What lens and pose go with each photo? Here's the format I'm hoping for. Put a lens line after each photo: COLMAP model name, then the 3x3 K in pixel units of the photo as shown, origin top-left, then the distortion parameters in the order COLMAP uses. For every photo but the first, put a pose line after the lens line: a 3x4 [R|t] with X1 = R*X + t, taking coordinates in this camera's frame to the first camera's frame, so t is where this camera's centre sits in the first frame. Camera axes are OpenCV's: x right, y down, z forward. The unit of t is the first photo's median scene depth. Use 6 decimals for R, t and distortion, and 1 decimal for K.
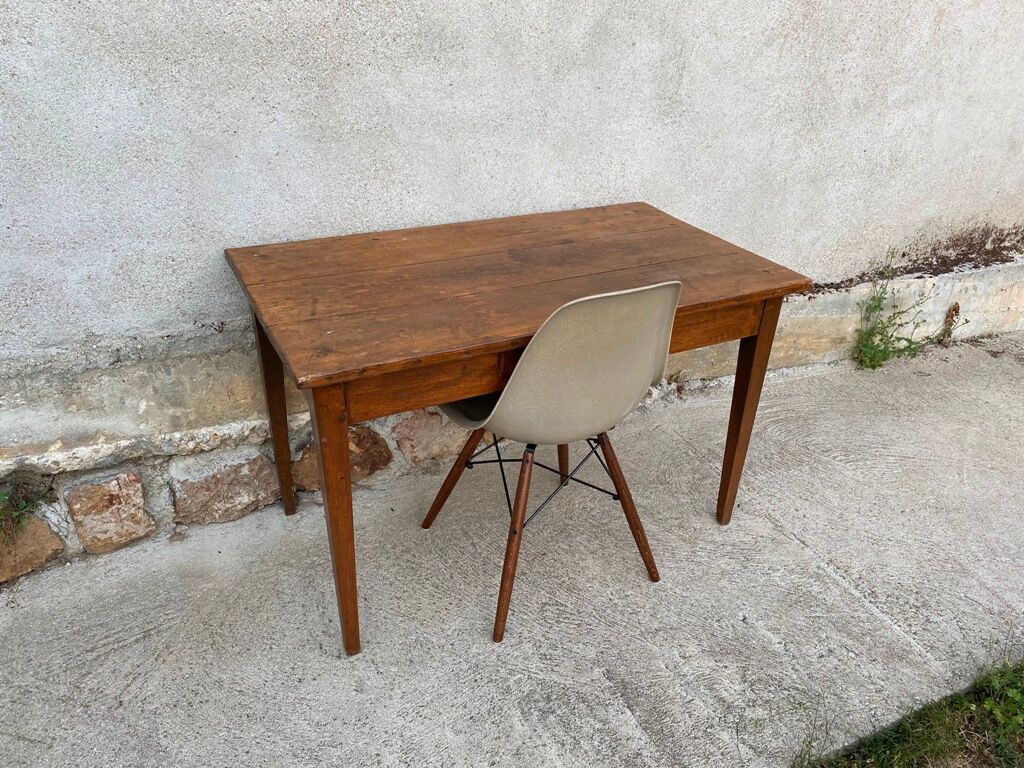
lens RADIAL K [[787.2, 0, 508.8], [0, 787.2, 380.1], [0, 0, 1]] dist [0.013907, -0.014915]
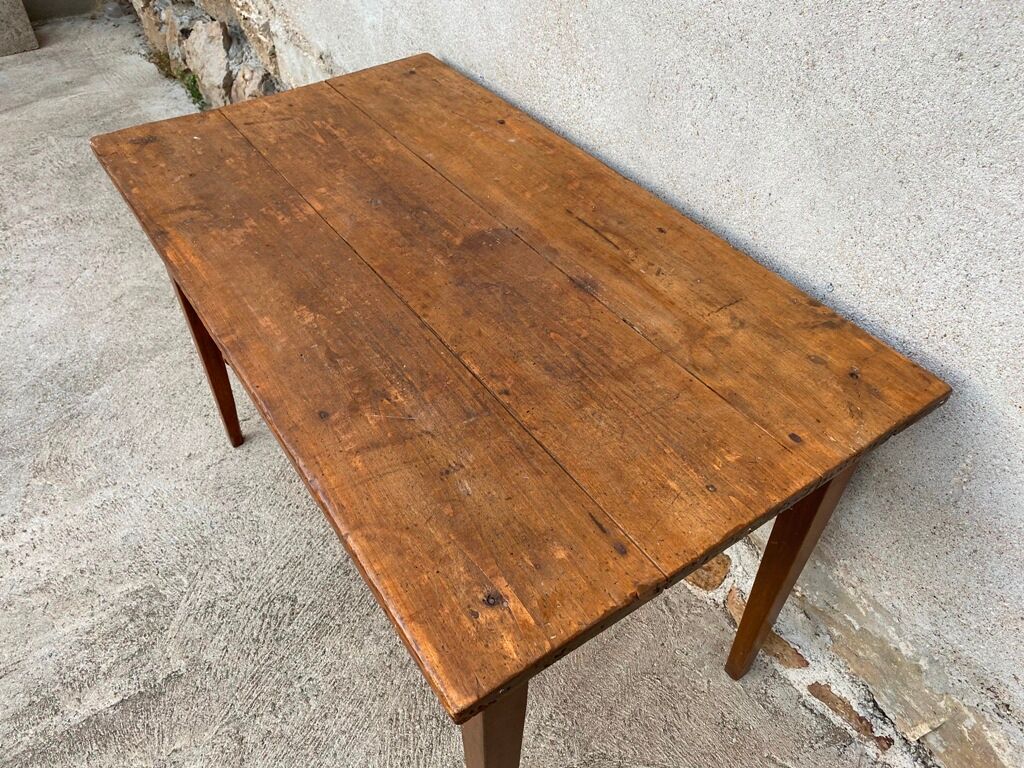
lens RADIAL K [[787.2, 0, 508.1], [0, 787.2, 383.2], [0, 0, 1]] dist [0.013907, -0.014915]
pose [[0.123287, 0.655256, -0.745278, 0.520762], [-0.479602, 0.696820, 0.533314, -0.399699], [0.868782, 0.291686, 0.400171, 0.790255]]
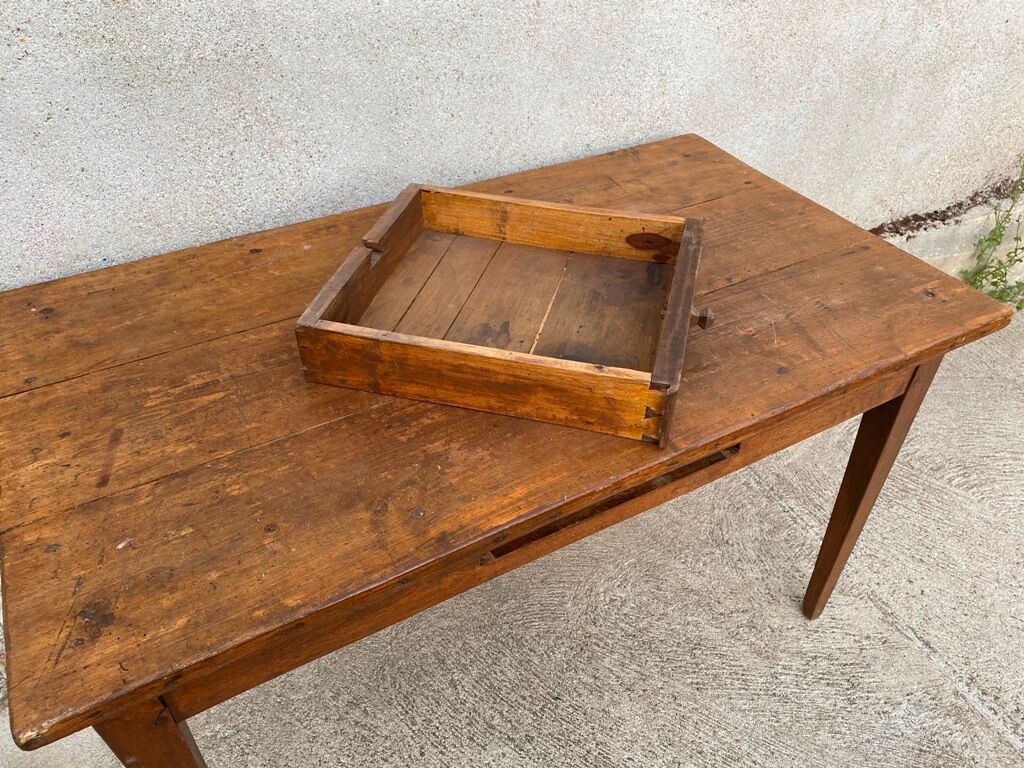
lens RADIAL K [[787.2, 0, 513.9], [0, 787.2, 379.0], [0, 0, 1]] dist [0.013907, -0.014915]
pose [[0.999094, -0.041650, 0.008758, 0.012895], [0.039300, 0.981800, 0.185808, -0.187636], [-0.016337, -0.185296, 0.982547, 0.406044]]
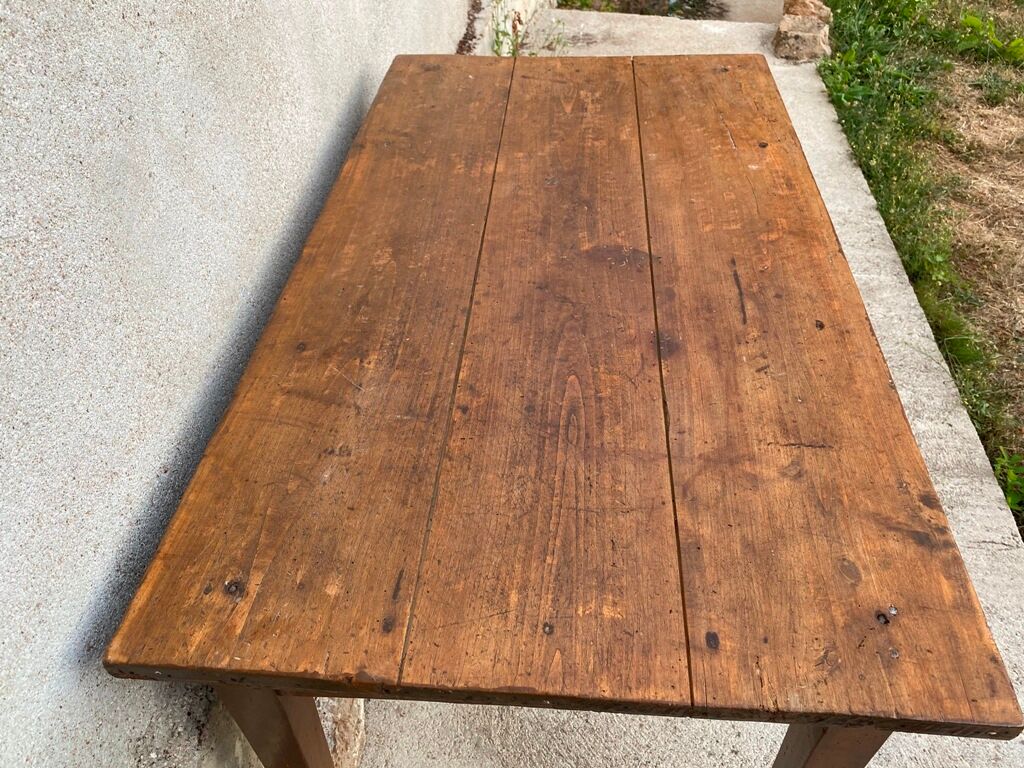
lens RADIAL K [[787.2, 0, 507.6], [0, 787.2, 381.7], [0, 0, 1]] dist [0.013907, -0.014915]
pose [[-0.531382, 0.562064, -0.633811, 0.413878], [-0.406552, 0.487190, 0.772891, -0.476590], [0.743201, 0.668378, -0.030376, 0.996875]]
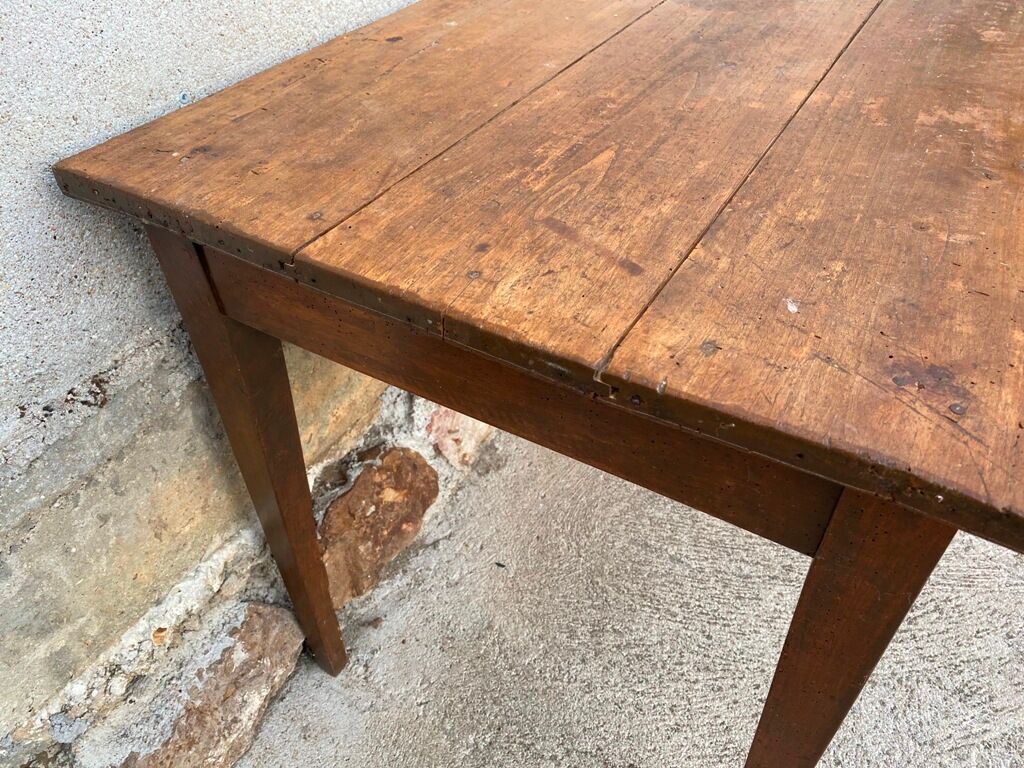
lens RADIAL K [[787.2, 0, 510.2], [0, 787.2, 377.0], [0, 0, 1]] dist [0.013907, -0.014915]
pose [[0.844407, -0.383580, 0.373956, -0.336714], [0.296702, 0.916093, 0.269704, -0.113586], [-0.446032, -0.116787, 0.887365, 0.598246]]
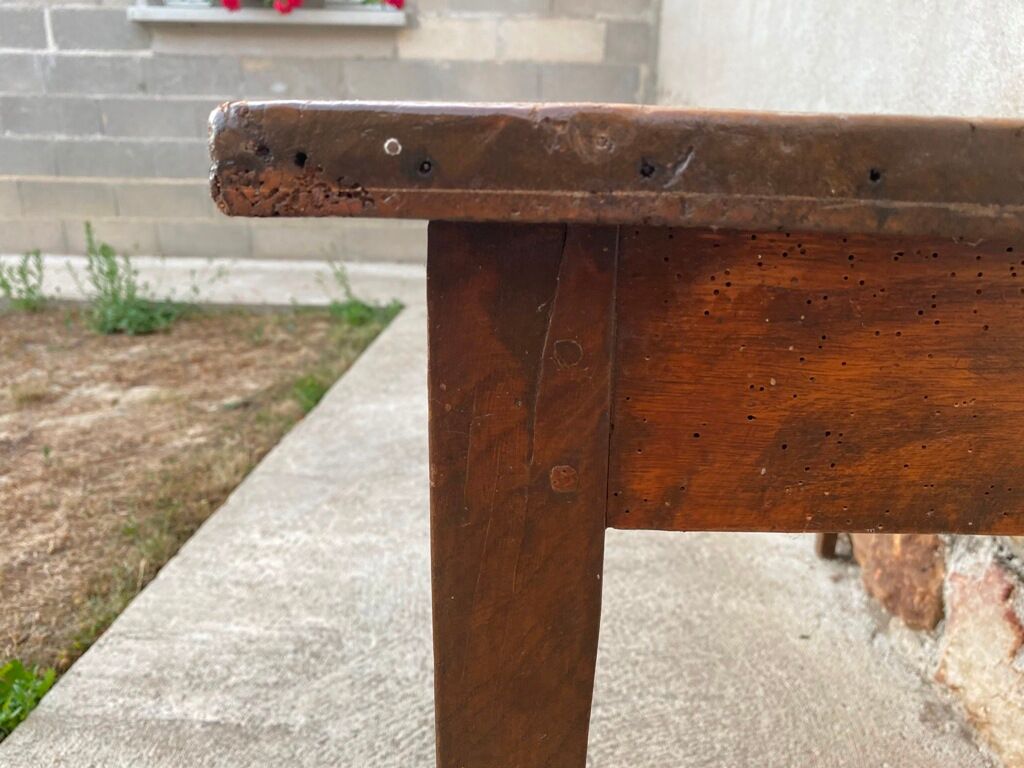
lens RADIAL K [[796.5, 0, 509.3], [0, 796.5, 383.5], [0, 0, 1]] dist [-0.009602, 0.010750]
pose [[-0.497709, 0.223050, -0.838174, 0.428432], [-0.447340, 0.761907, 0.468385, -0.154946], [0.743083, 0.608068, -0.279428, 1.013769]]
